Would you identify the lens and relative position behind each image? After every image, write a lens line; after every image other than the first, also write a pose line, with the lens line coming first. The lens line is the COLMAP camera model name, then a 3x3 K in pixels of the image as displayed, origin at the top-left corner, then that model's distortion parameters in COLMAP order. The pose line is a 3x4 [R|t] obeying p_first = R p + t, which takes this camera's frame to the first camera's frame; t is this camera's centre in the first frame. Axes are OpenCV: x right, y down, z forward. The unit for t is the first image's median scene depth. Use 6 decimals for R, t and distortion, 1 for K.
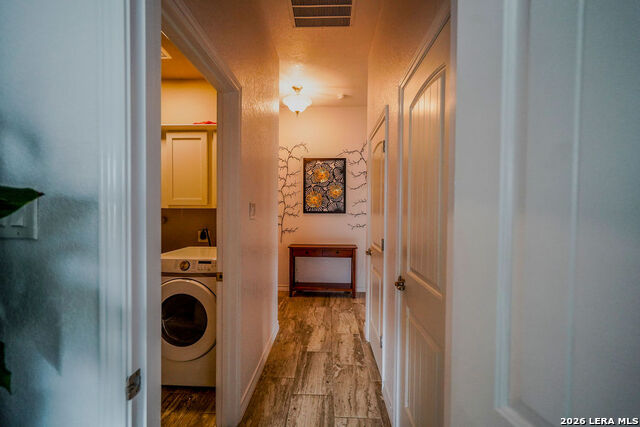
lens RADIAL K [[271.7, 0, 325.5], [0, 271.7, 211.4], [0, 0, 1]] dist [0.003572, 0.000179]
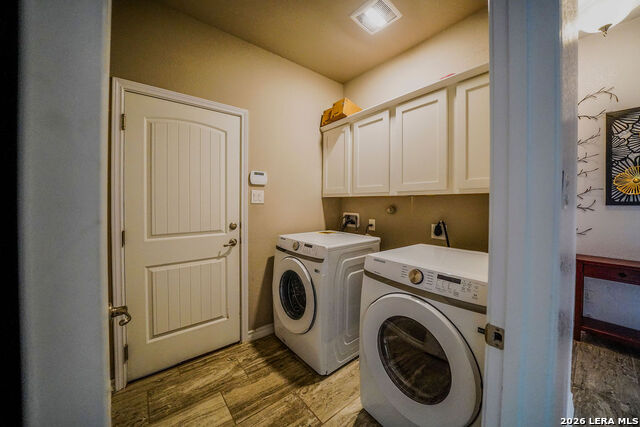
lens RADIAL K [[224.5, 0, 324.9], [0, 224.5, 207.3], [0, 0, 1]] dist [0.000985, 0.000247]
pose [[0.658634, 0.011682, -0.752373, -0.164776], [-0.010213, 0.999926, 0.006586, 0.019919], [0.752394, 0.003346, 0.658705, 0.306231]]
